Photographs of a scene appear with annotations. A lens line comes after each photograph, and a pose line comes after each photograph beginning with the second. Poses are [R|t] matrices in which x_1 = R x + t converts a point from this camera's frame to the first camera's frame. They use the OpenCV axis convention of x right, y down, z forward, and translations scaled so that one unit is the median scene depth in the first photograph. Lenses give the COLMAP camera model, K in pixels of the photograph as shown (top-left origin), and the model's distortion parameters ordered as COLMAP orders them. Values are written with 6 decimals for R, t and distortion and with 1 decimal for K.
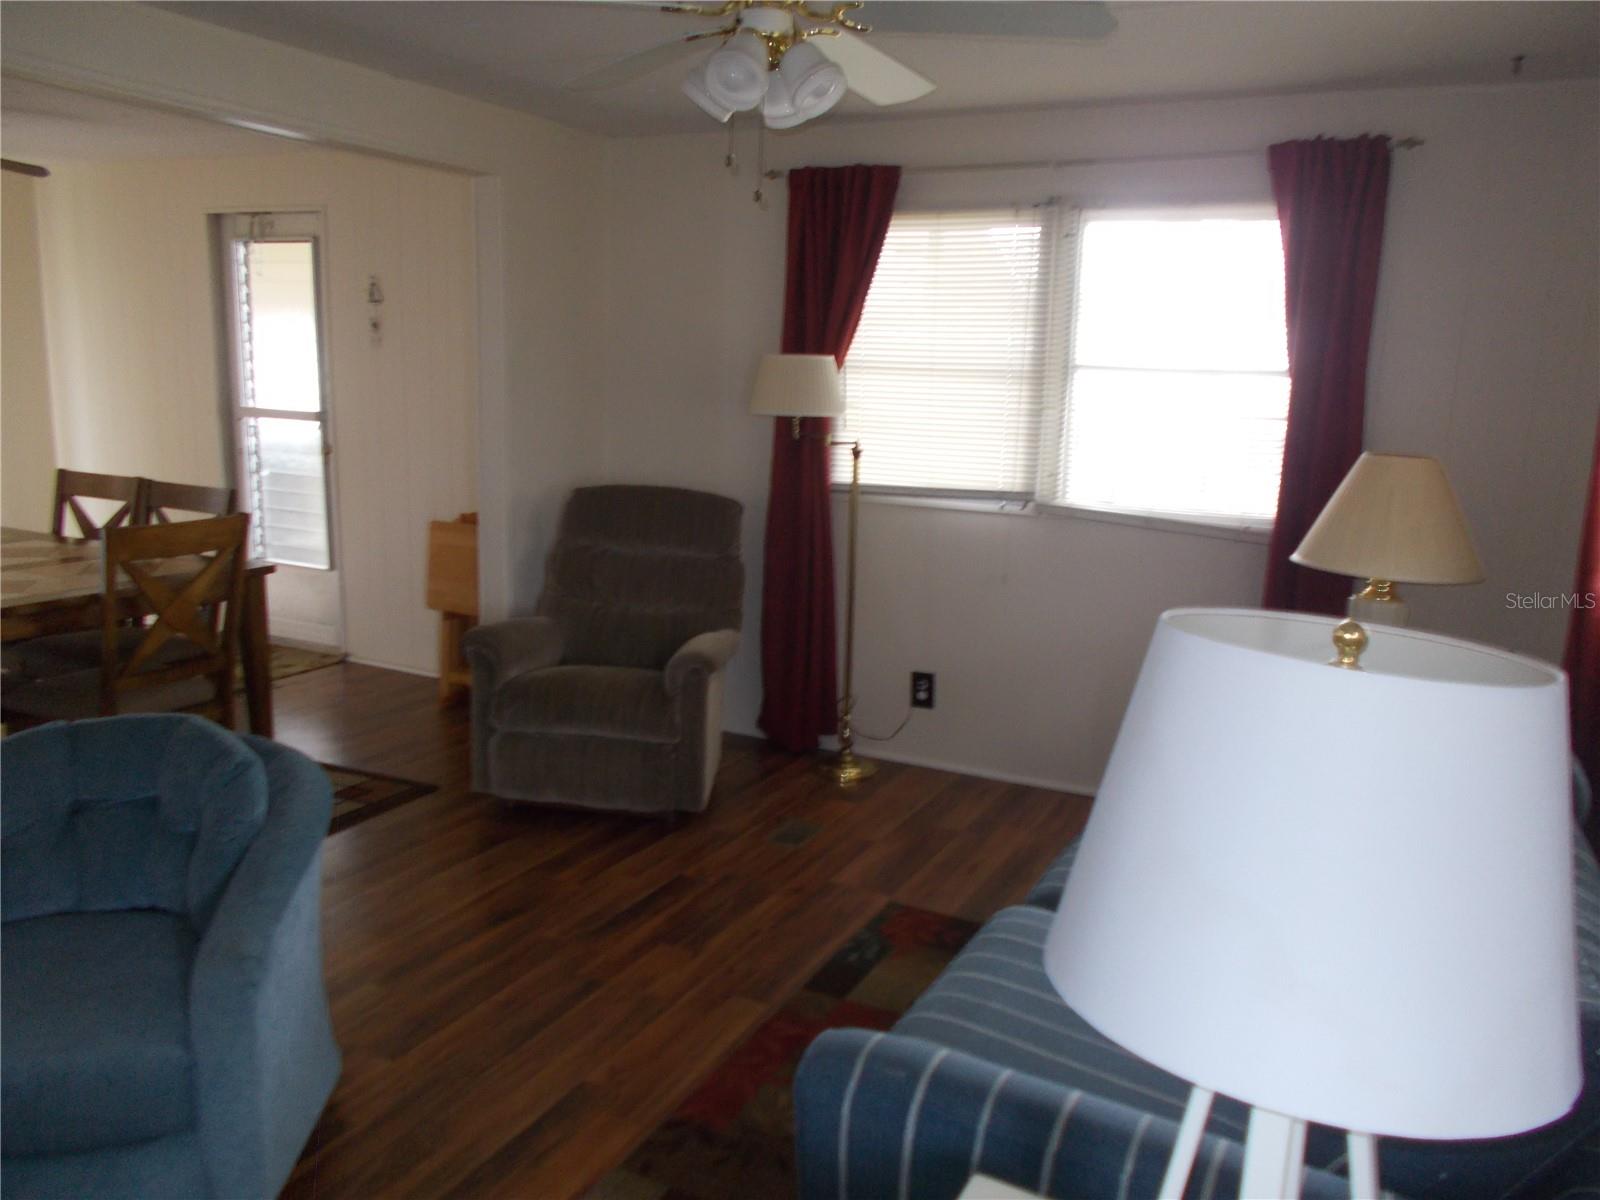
lens RADIAL K [[1236.5, 0, 813.6], [0, 1236.5, 598.5], [0, 0, 1]] dist [0.010705, -0.001702]
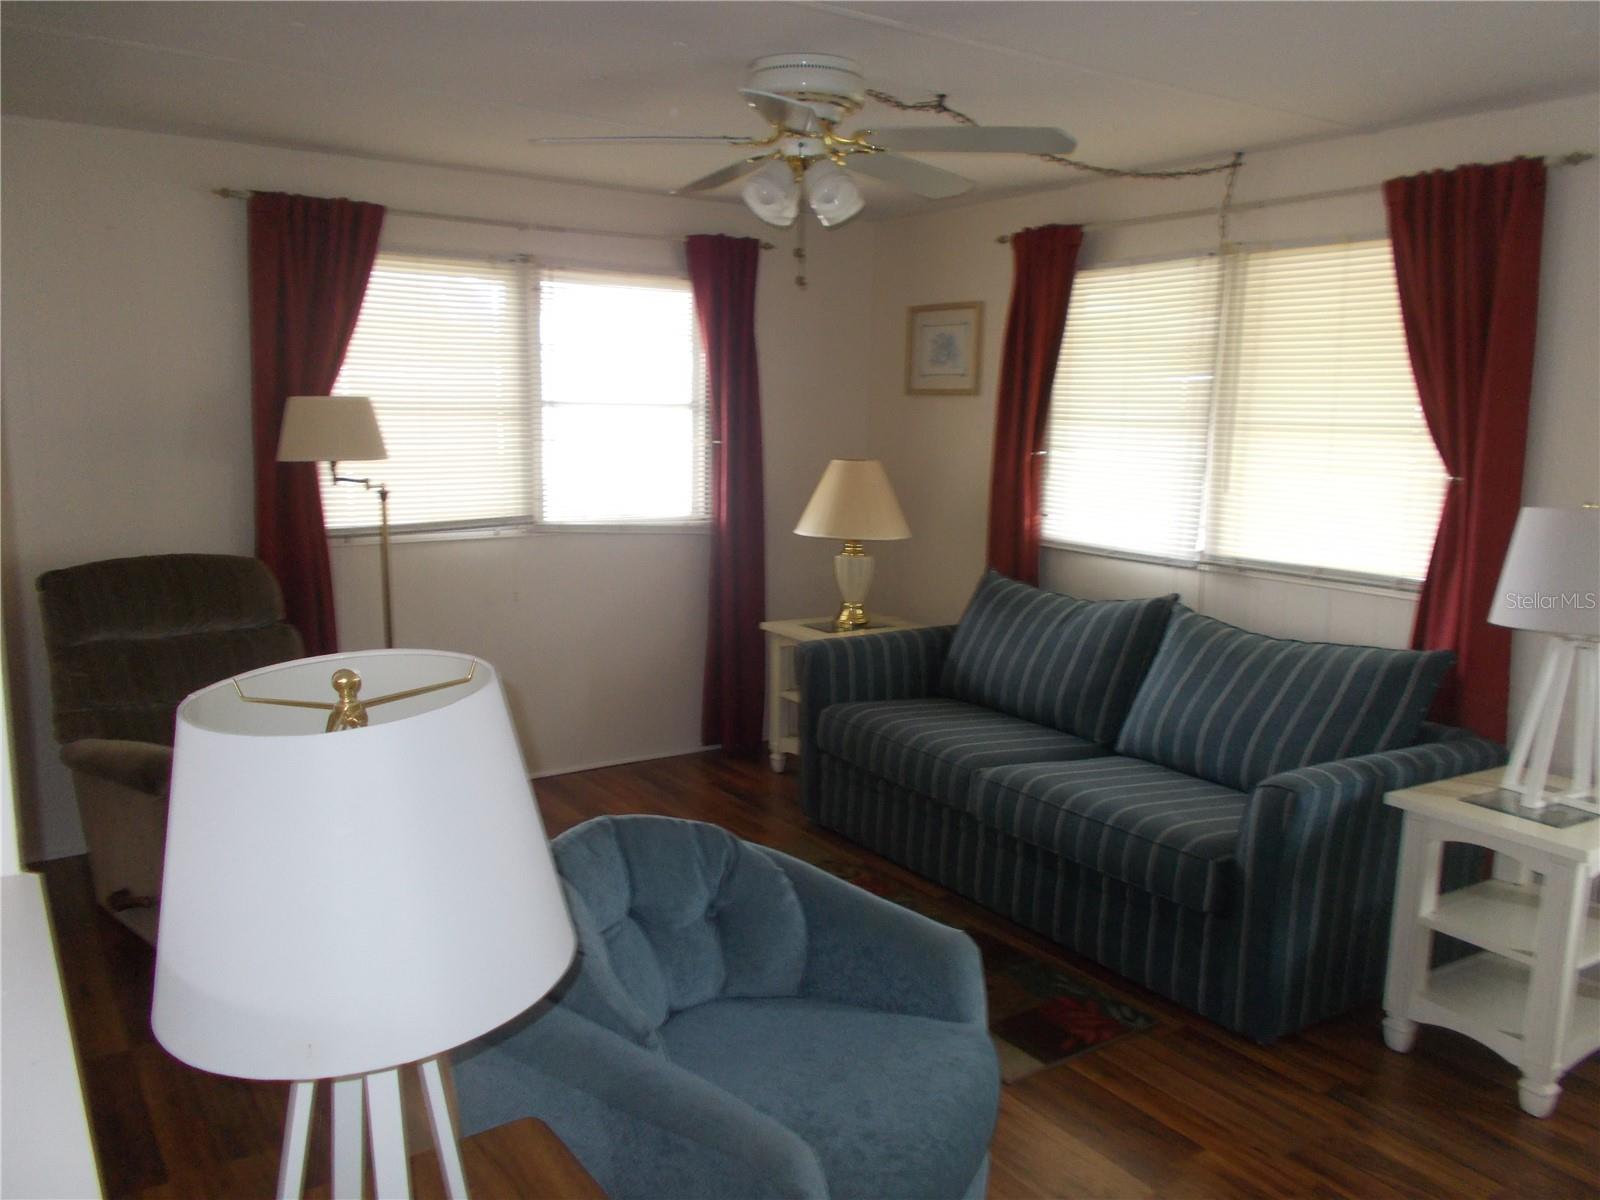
lens RADIAL K [[1236.5, 0, 813.6], [0, 1236.5, 598.5], [0, 0, 1]] dist [0.010705, -0.001702]
pose [[0.454140, -0.158828, 0.876658, -0.703979], [0.165156, 0.981935, 0.092344, -0.073799], [-0.875488, 0.102848, 0.472168, 0.257099]]
